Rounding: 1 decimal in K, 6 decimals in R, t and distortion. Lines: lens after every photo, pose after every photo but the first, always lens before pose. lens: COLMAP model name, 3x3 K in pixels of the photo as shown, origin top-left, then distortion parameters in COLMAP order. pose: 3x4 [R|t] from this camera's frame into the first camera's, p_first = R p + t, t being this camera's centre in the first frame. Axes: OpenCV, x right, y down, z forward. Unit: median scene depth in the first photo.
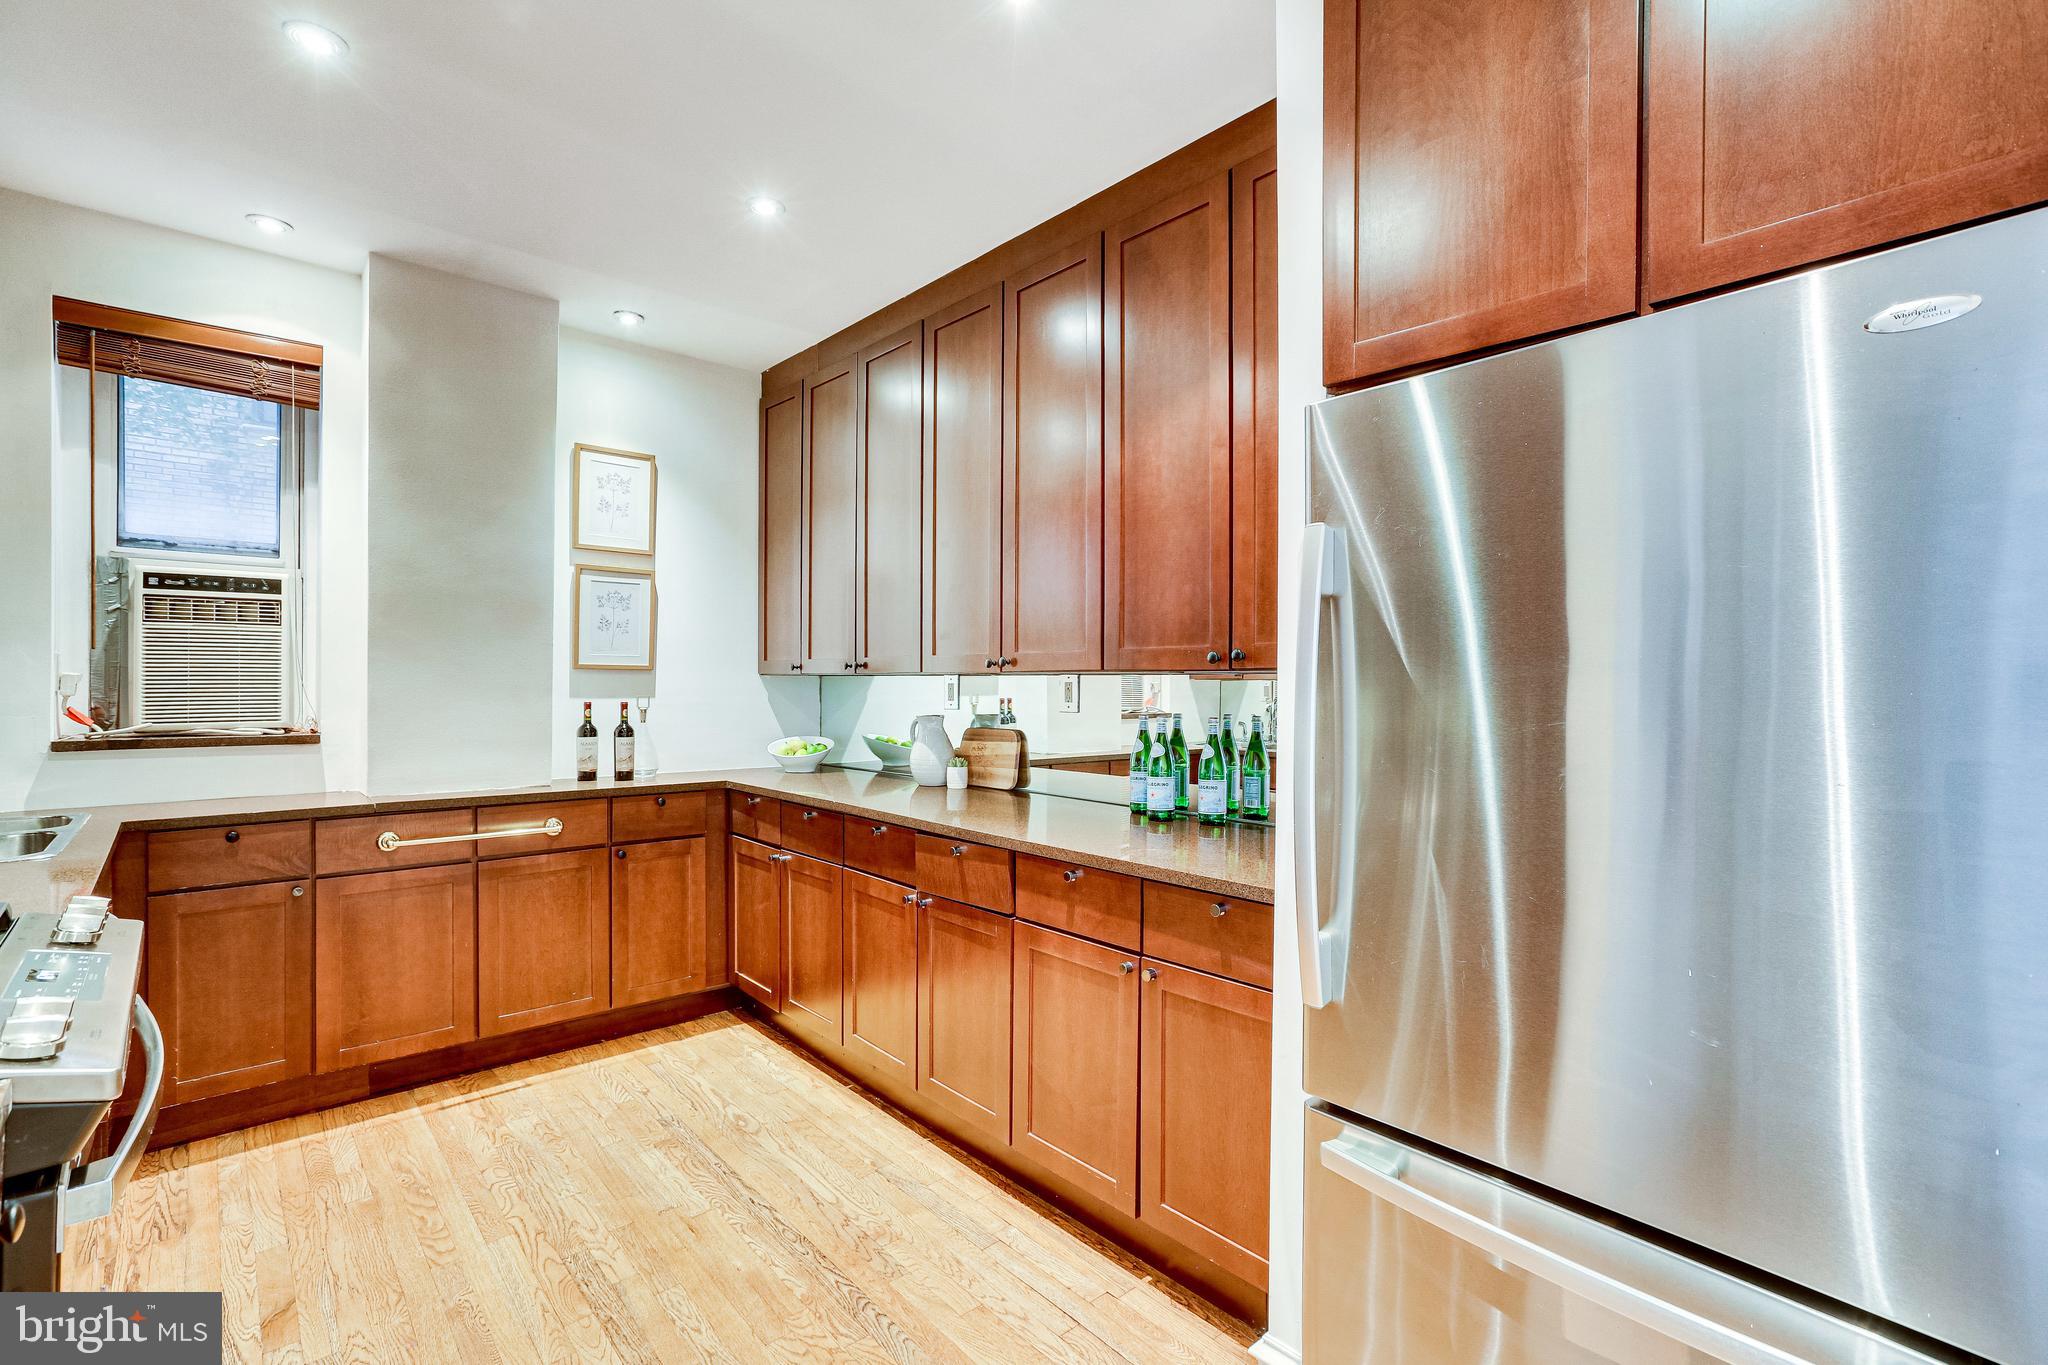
lens RADIAL K [[926.7, 0, 1025.8], [0, 926.7, 675.9], [0, 0, 1]] dist [-0.025308, 0.007774]
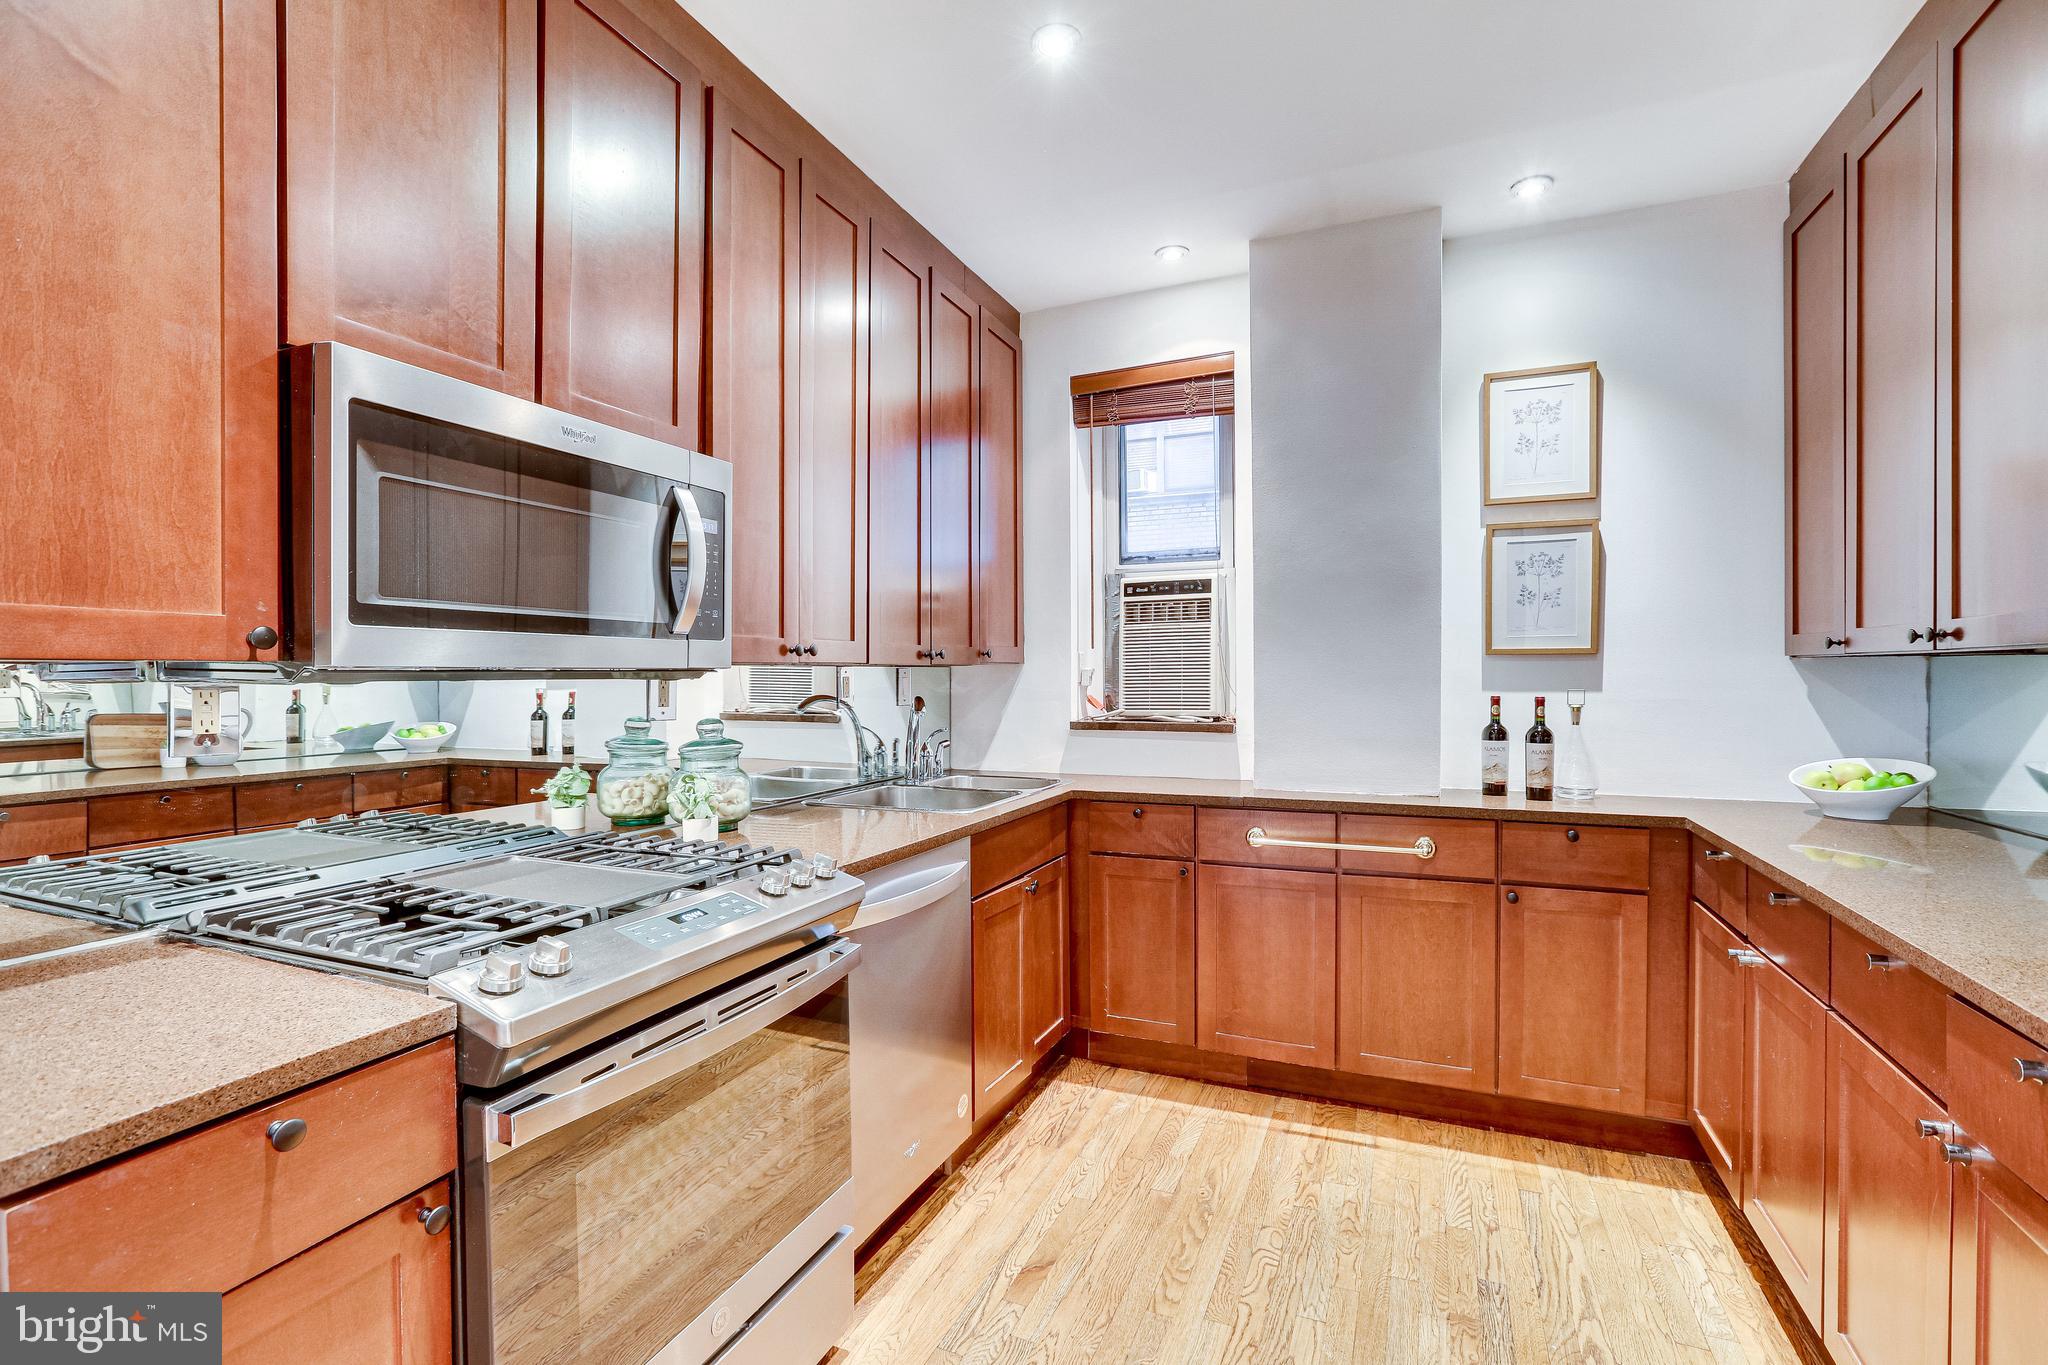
lens RADIAL K [[926.7, 0, 1014.0], [0, 926.7, 683.0], [0, 0, 1]] dist [-0.025308, 0.007774]
pose [[0.407734, 0.005038, -0.913087, 0.091752], [0.017810, 0.999751, 0.013469, -0.001308], [0.912927, -0.021754, 0.407542, 0.337034]]
